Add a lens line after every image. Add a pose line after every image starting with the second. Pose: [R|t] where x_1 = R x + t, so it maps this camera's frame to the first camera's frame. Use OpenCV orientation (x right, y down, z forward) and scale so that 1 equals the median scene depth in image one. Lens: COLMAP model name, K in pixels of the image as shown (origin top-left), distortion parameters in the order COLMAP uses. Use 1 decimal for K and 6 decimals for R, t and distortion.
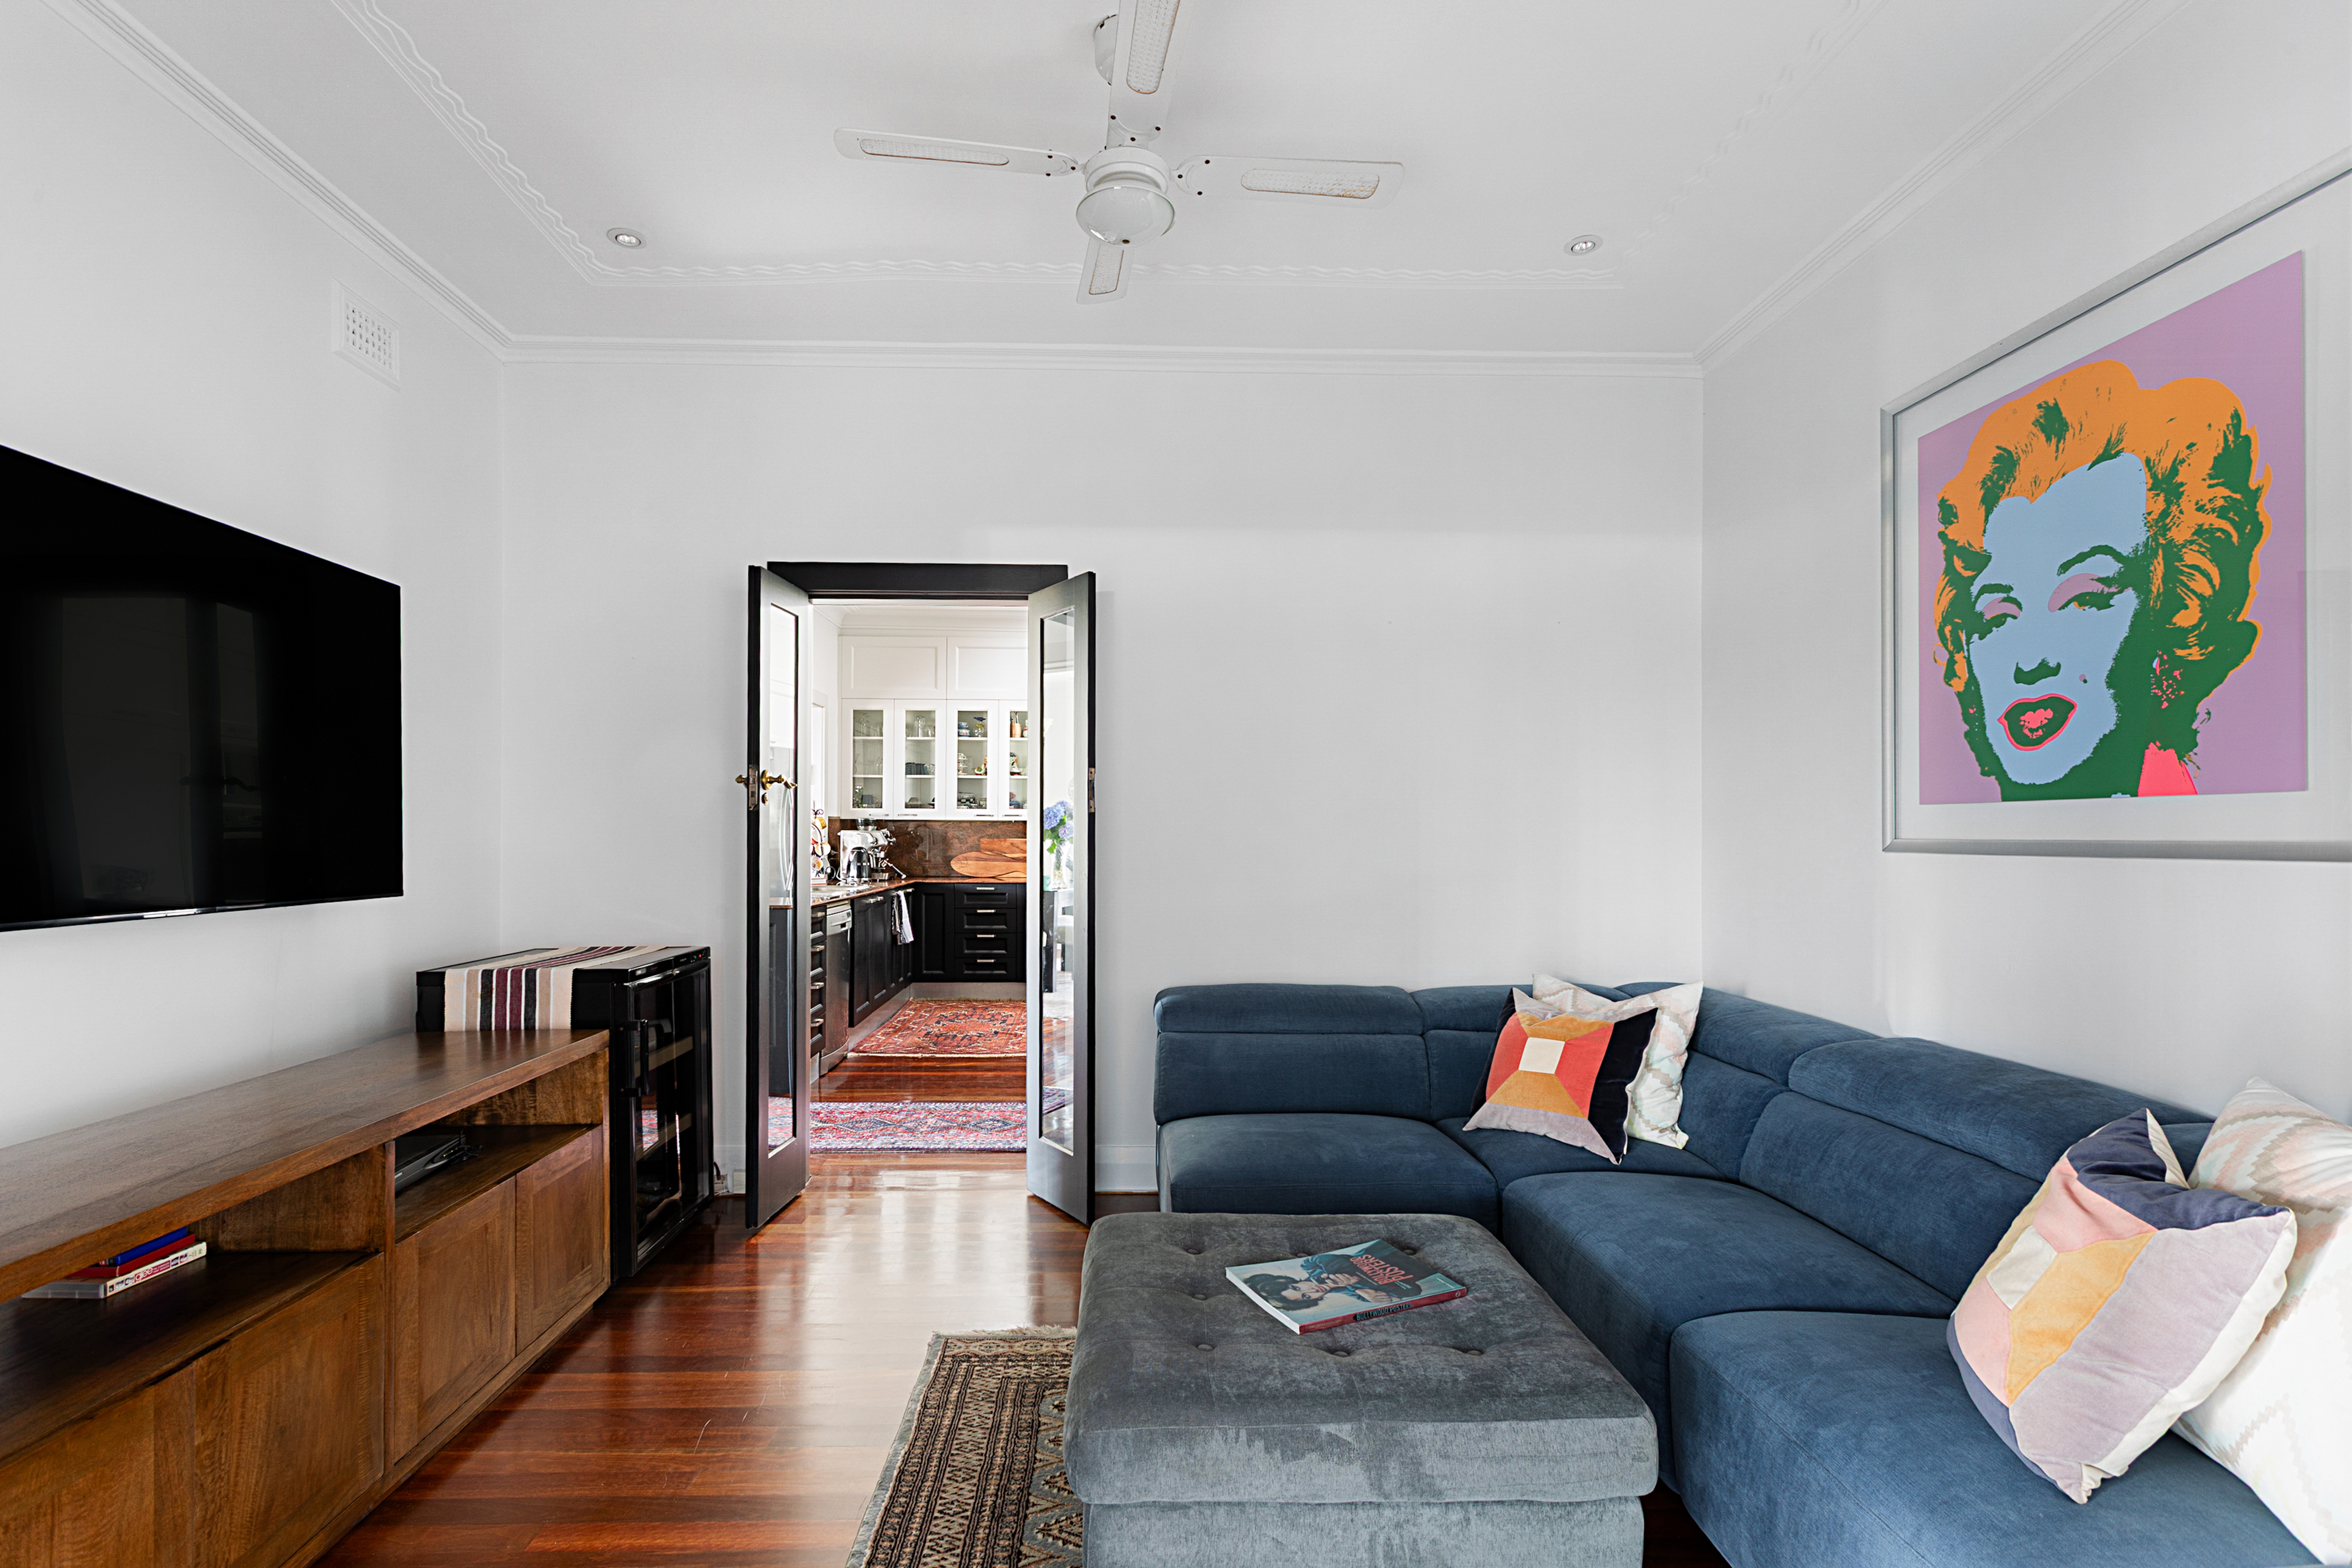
lens RADIAL K [[1147.4, 0, 1168.5], [0, 1147.4, 791.0], [0, 0, 1]] dist [-0.000526, 0.000129]
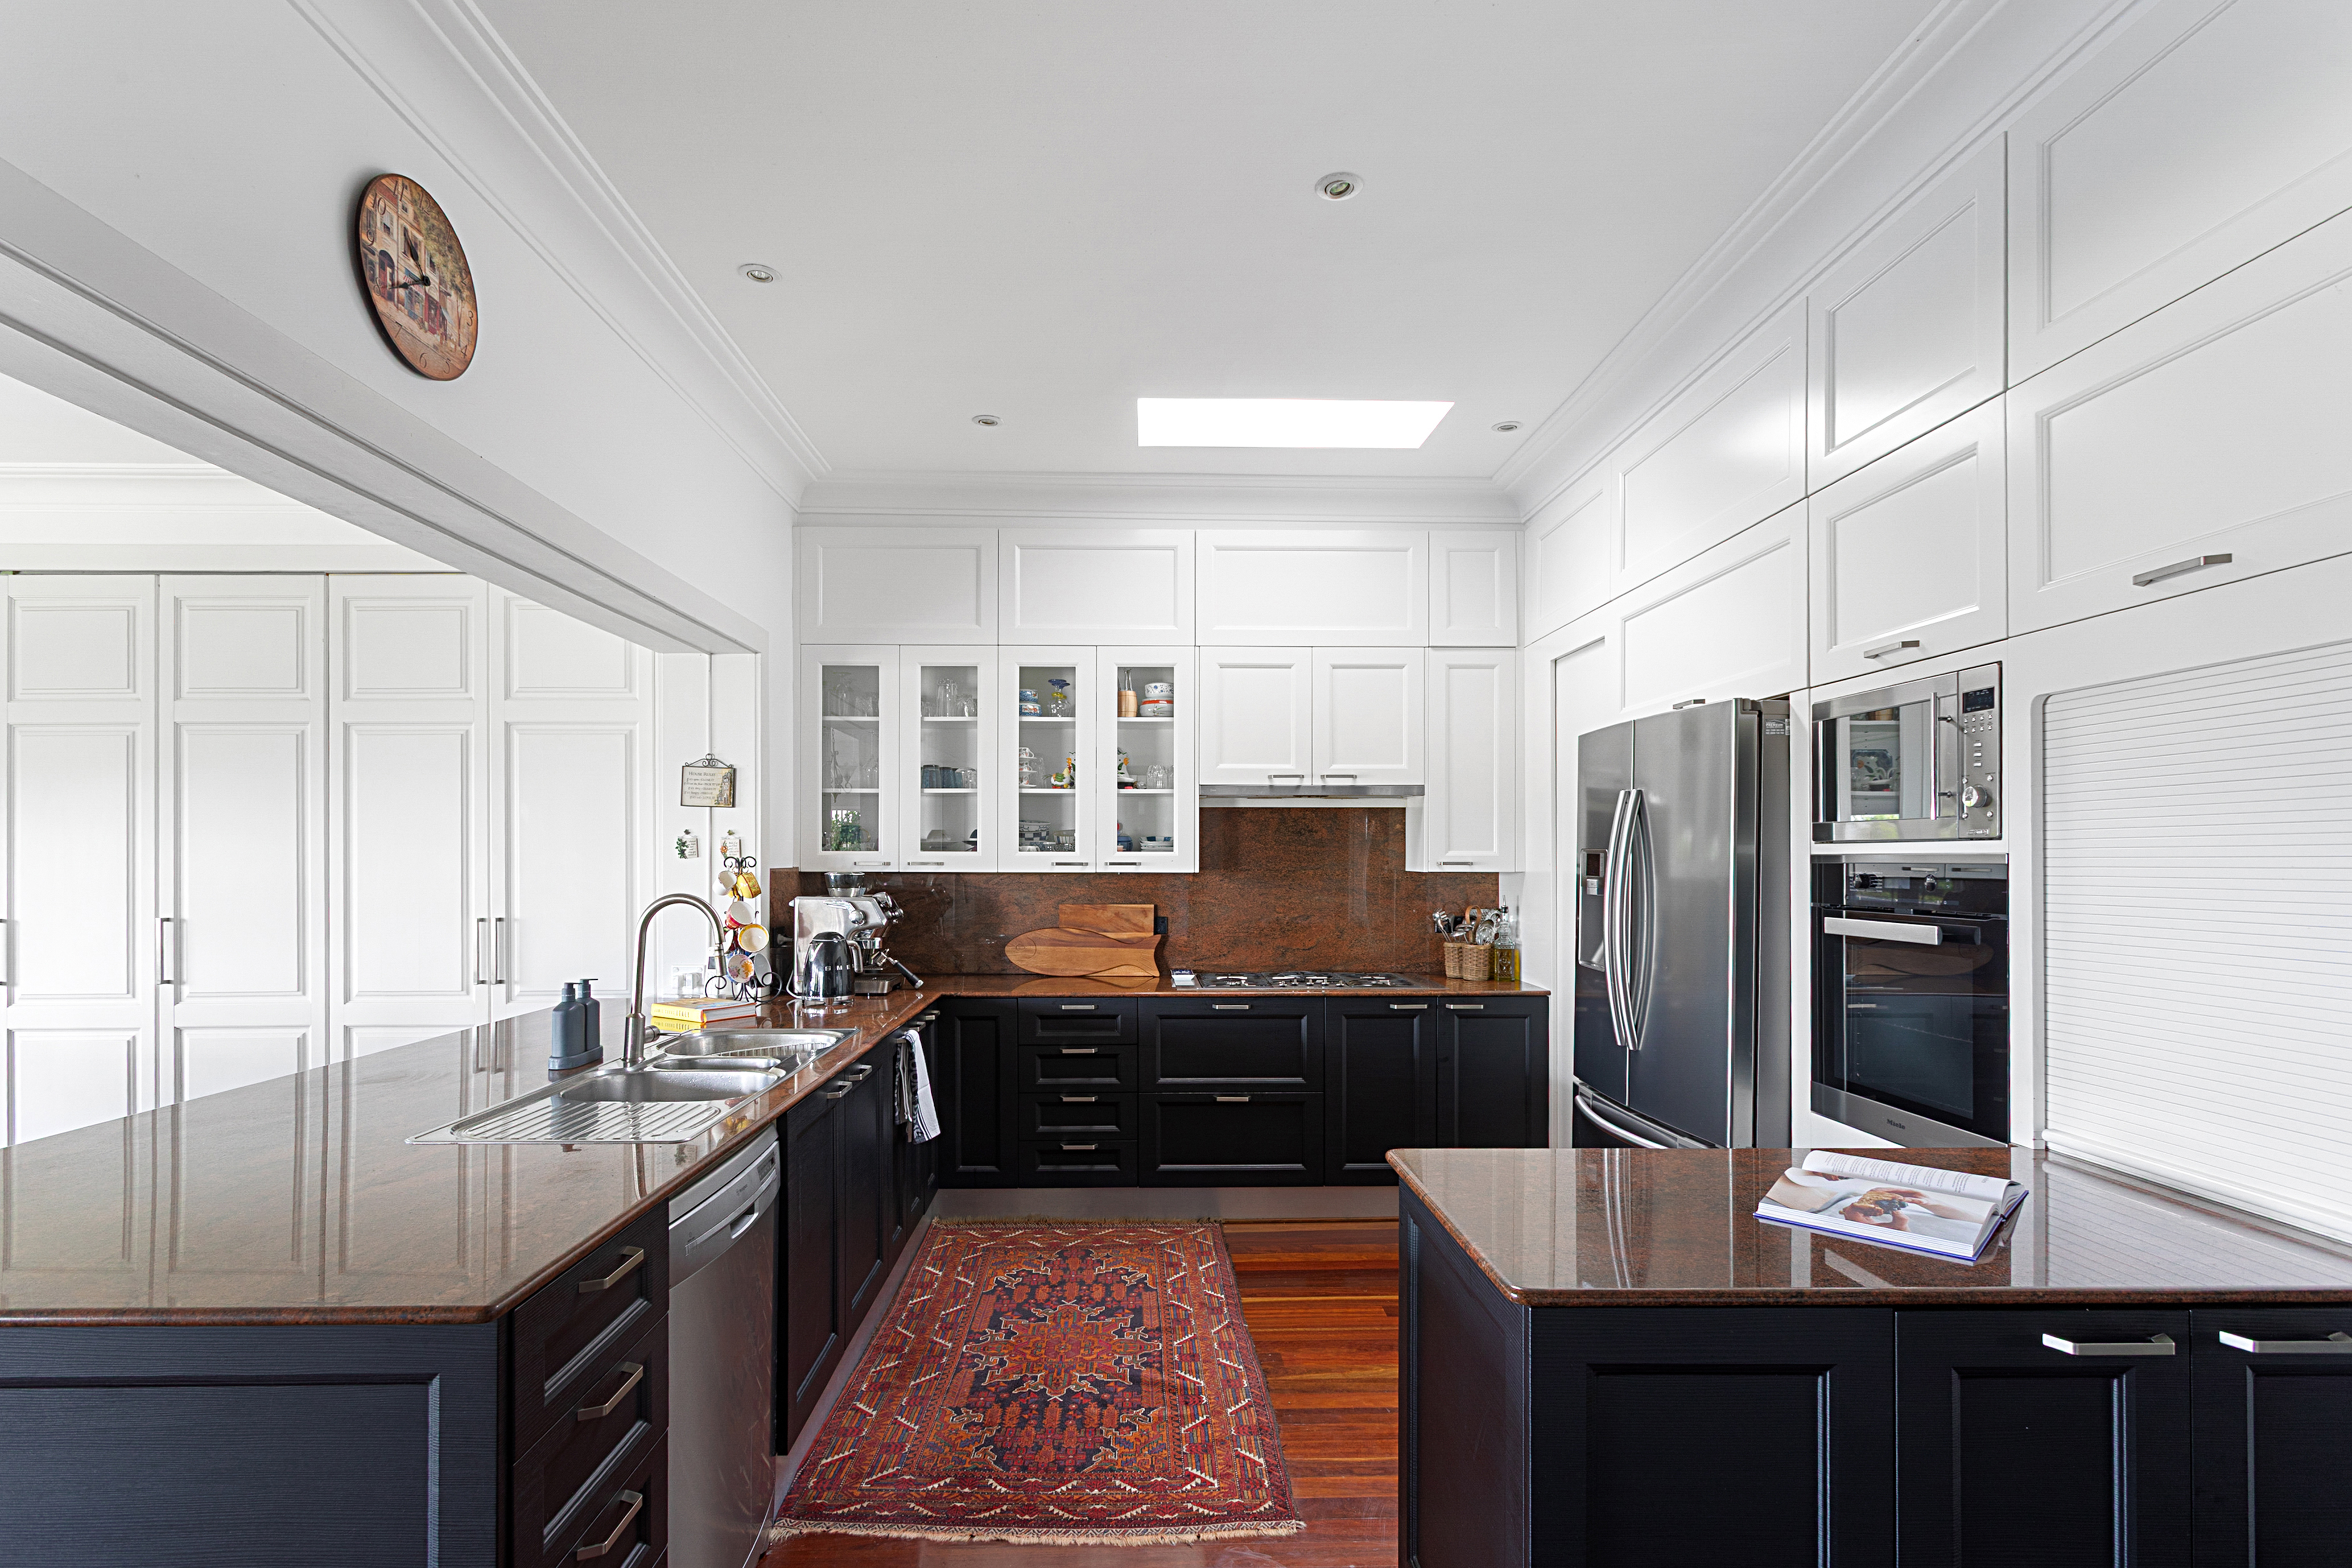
lens RADIAL K [[1147.4, 0, 1168.5], [0, 1147.4, 791.0], [0, 0, 1]] dist [-0.000526, 0.000129]
pose [[0.999958, -0.006347, -0.006563, -0.111843], [0.006201, 0.999737, -0.022071, -0.000043], [0.006701, 0.022029, 0.999735, 0.471834]]
